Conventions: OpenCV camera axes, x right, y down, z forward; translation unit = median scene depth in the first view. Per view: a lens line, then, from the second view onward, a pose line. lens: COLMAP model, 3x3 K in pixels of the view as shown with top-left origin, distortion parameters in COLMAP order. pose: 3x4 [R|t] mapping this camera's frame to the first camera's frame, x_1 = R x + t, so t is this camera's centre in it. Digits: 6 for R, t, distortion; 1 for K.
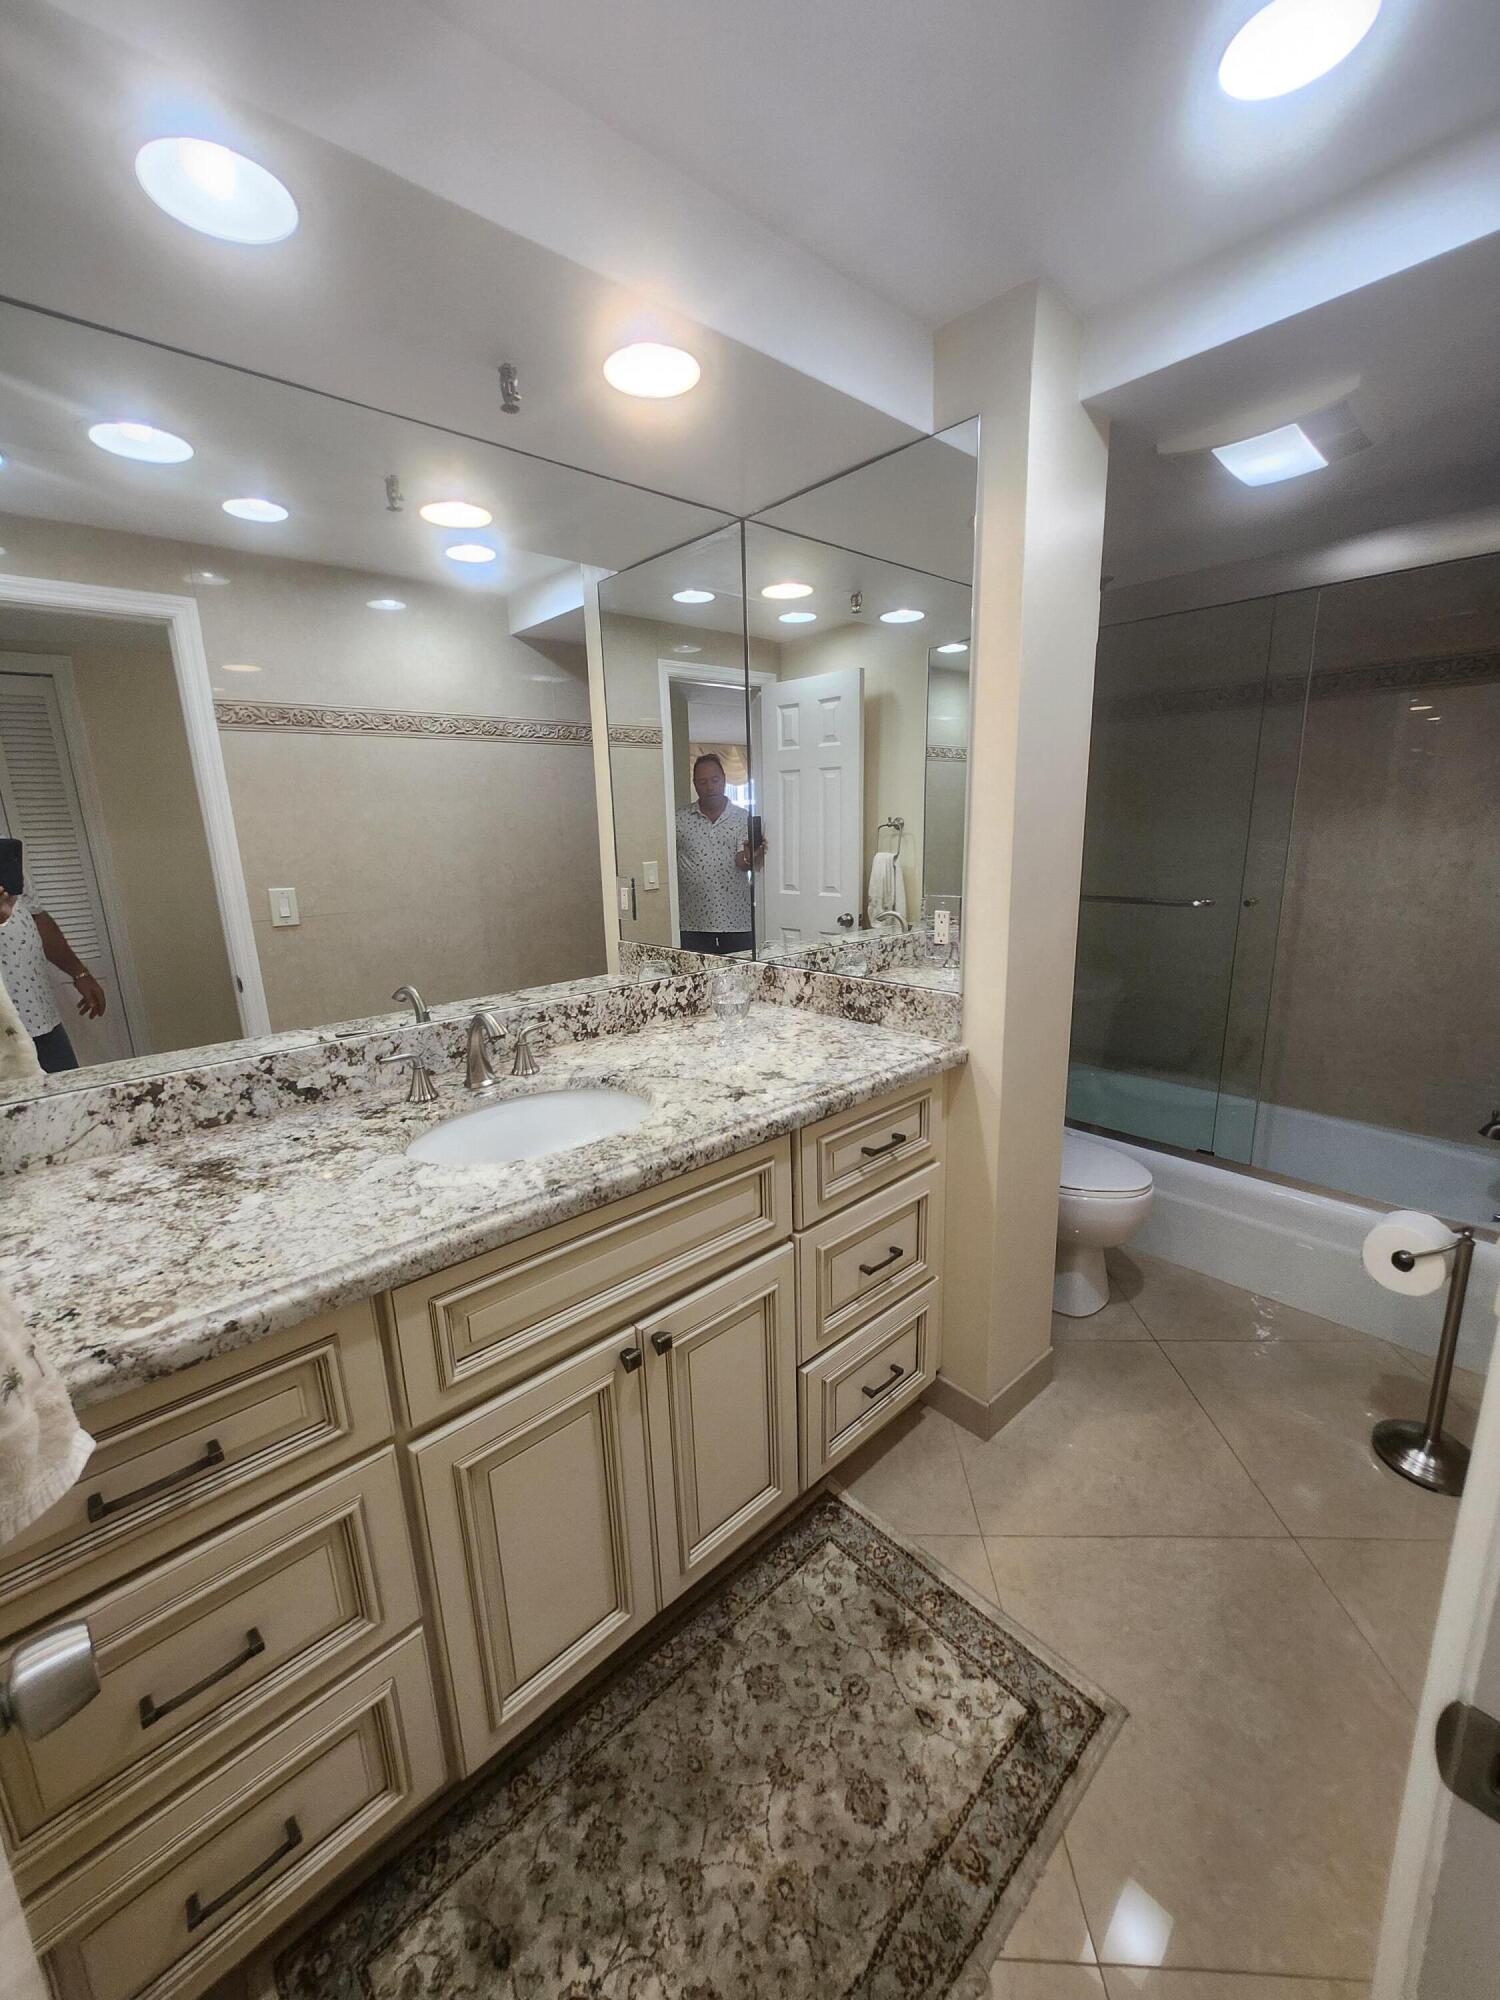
lens RADIAL K [[795.7, 0, 748.9], [0, 795.7, 998.4], [0, 0, 1]] dist [0.001681, -0.000371]
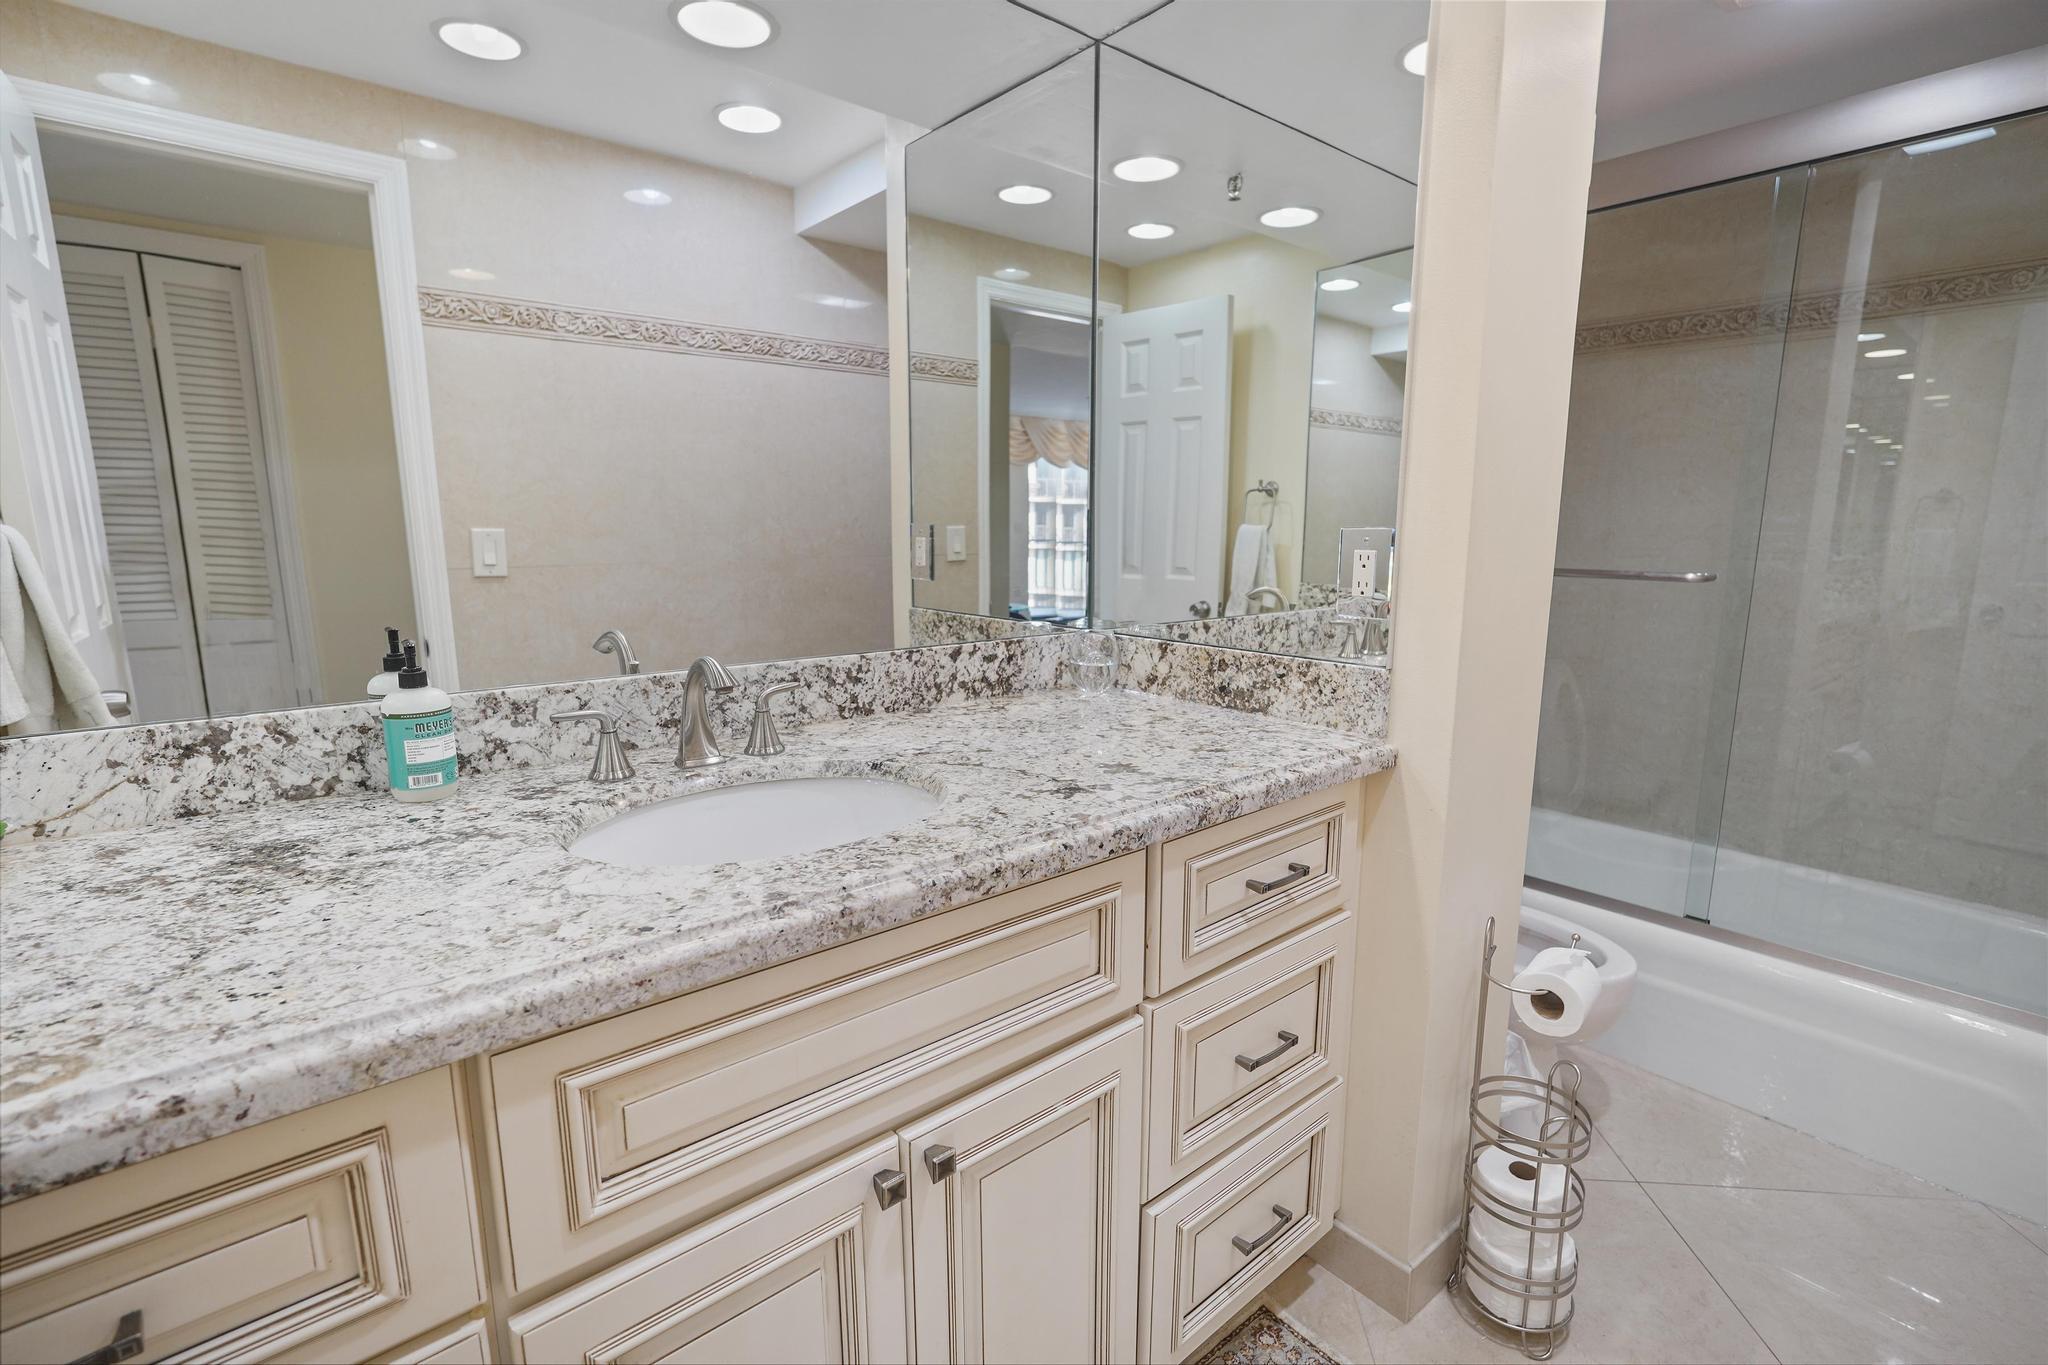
lens RADIAL K [[941.5, 0, 1035.6], [0, 941.5, 678.6], [0, 0, 1]] dist [-0.018884, 0.008605]
pose [[0.998692, 0.037740, -0.034504, -0.017822], [-0.039461, 0.997937, -0.050641, 0.066684], [0.032522, 0.051936, 0.998121, 0.193640]]
